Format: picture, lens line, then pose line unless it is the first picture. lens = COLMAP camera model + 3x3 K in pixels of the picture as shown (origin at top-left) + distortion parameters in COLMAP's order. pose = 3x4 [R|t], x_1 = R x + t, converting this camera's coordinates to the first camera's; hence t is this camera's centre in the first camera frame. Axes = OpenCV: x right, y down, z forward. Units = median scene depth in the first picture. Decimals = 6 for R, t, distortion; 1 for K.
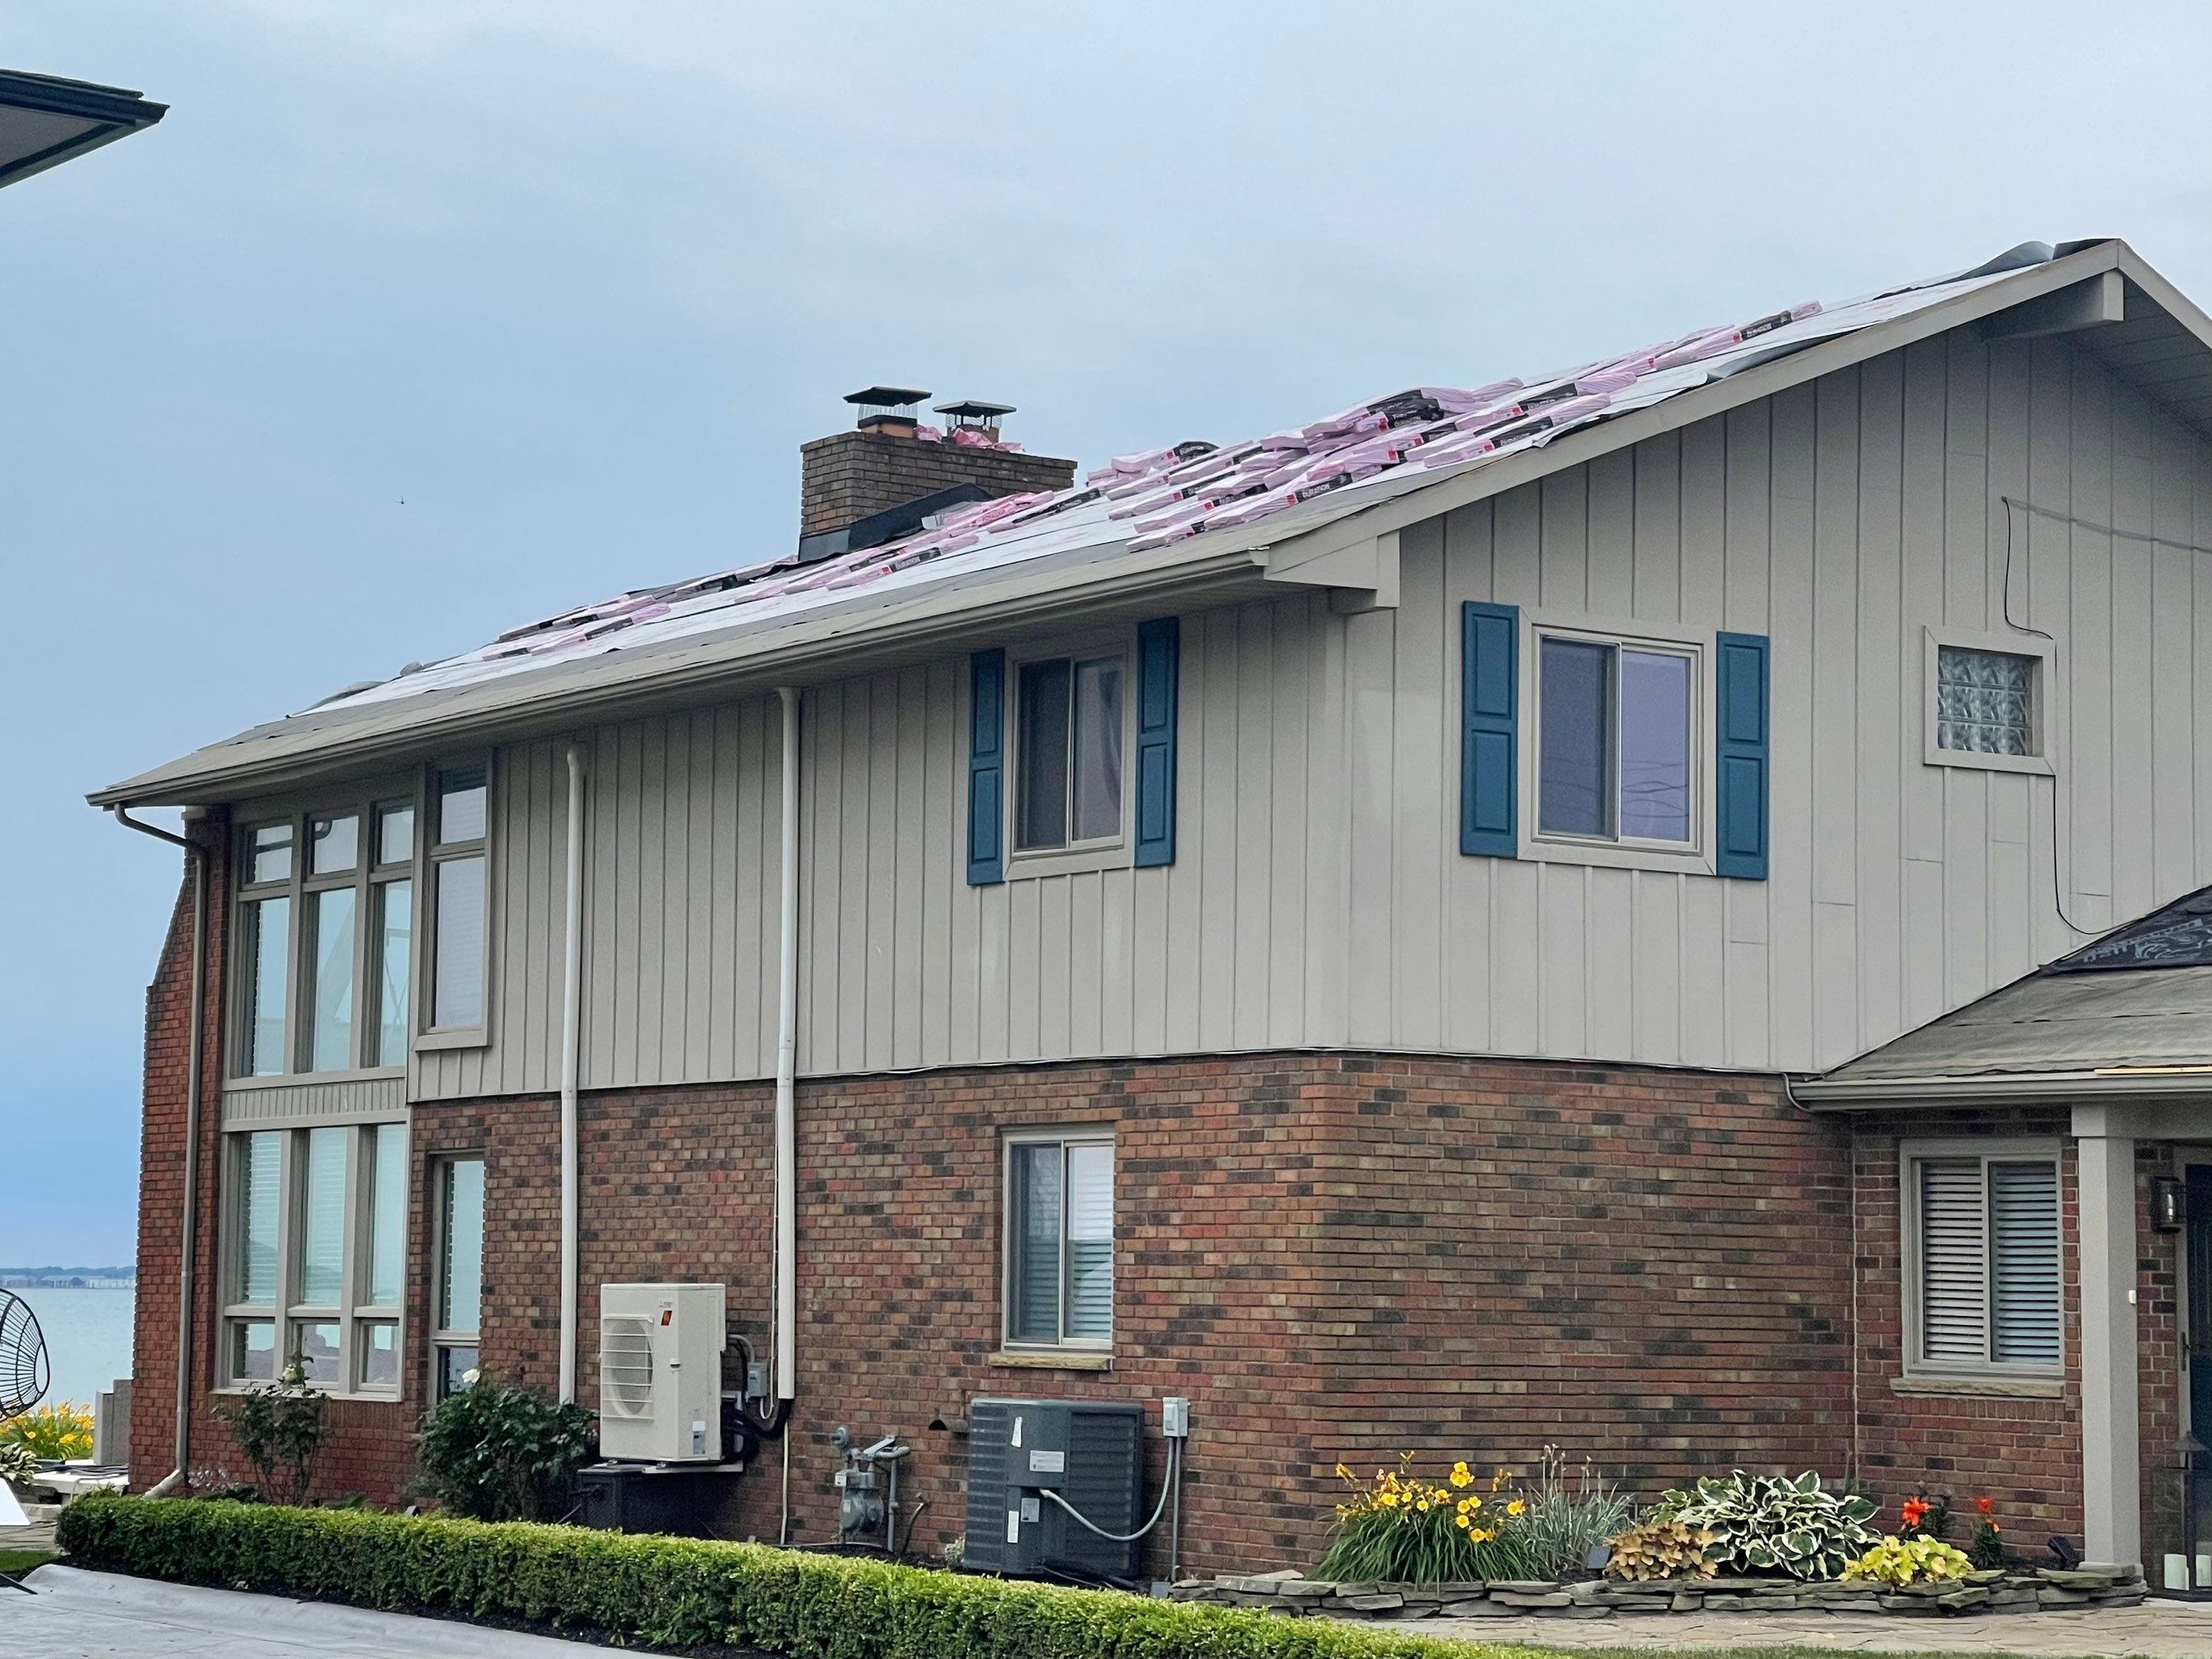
lens RADIAL K [[4993.1, 0, 1115.3], [0, 4993.1, 731.9], [0, 0, 1]] dist [0.080238, 2.300161]
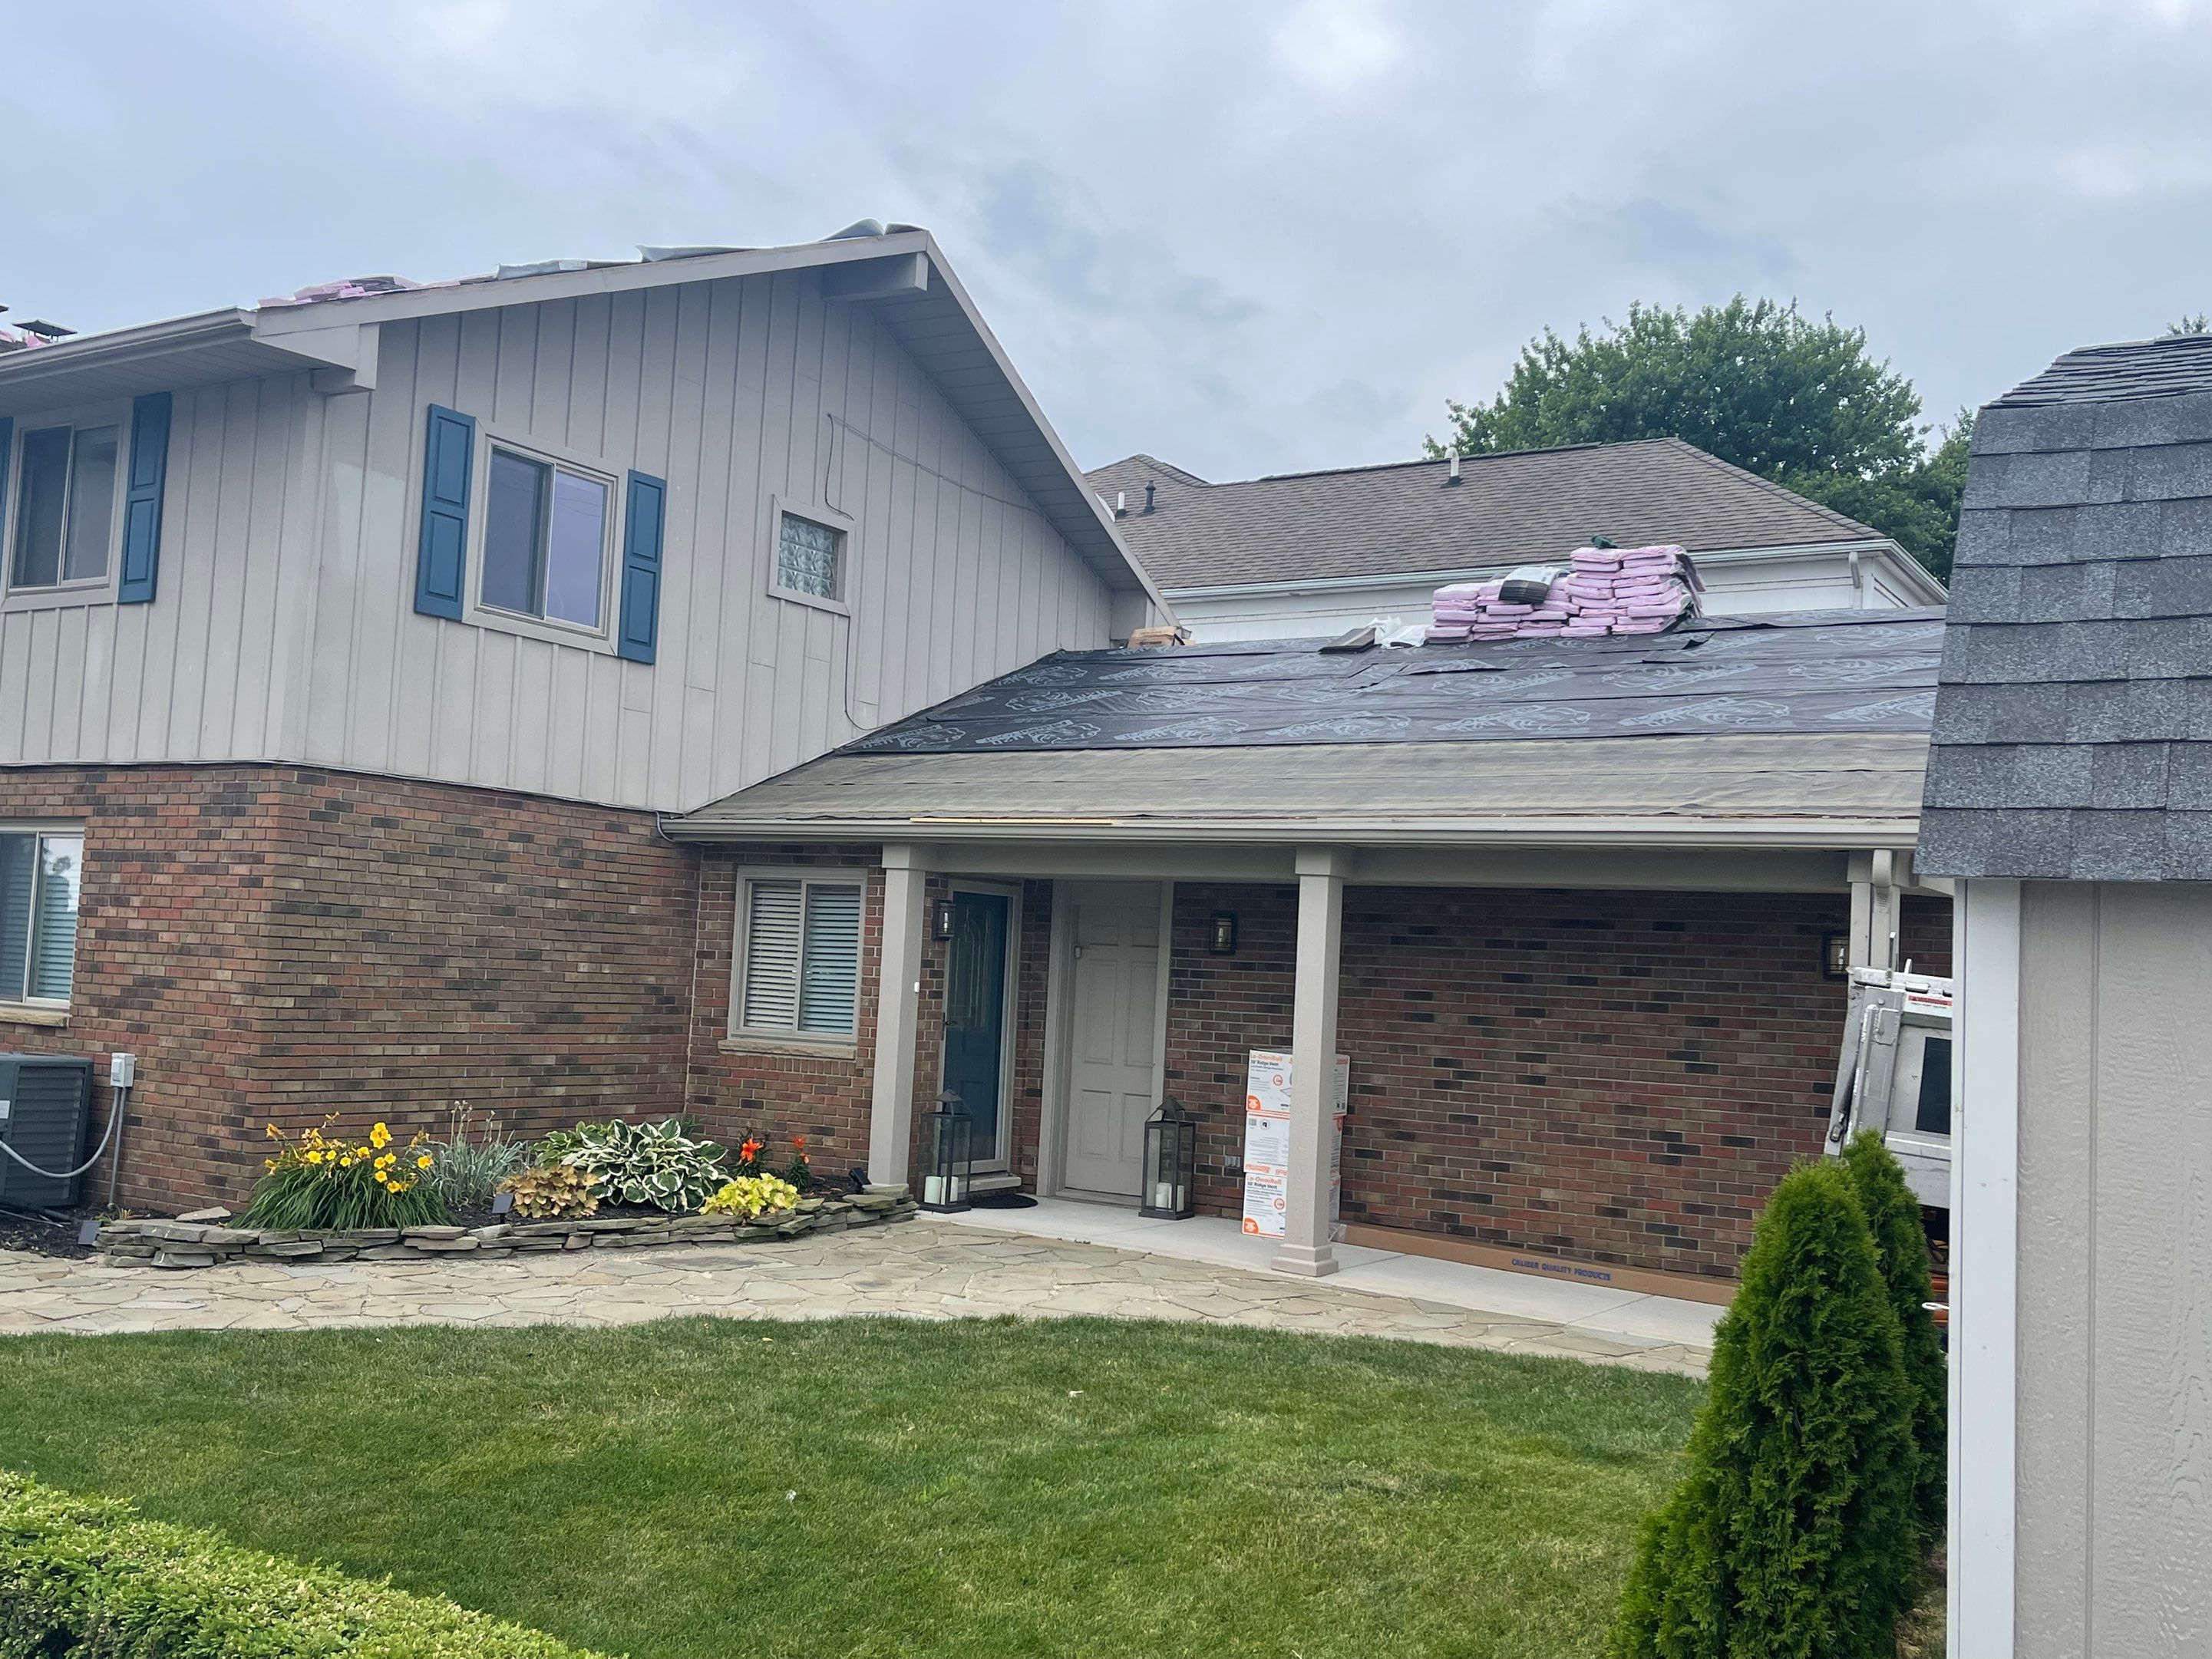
lens RADIAL K [[1979.1, 0, 1078.7], [0, 1979.1, 829.4], [0, 0, 1]] dist [0.020362, -0.013848]
pose [[0.910133, 0.059086, 0.410082, 0.021323], [-0.081182, 0.996025, 0.036664, 0.045221], [-0.406286, -0.066660, 0.911311, 0.484455]]
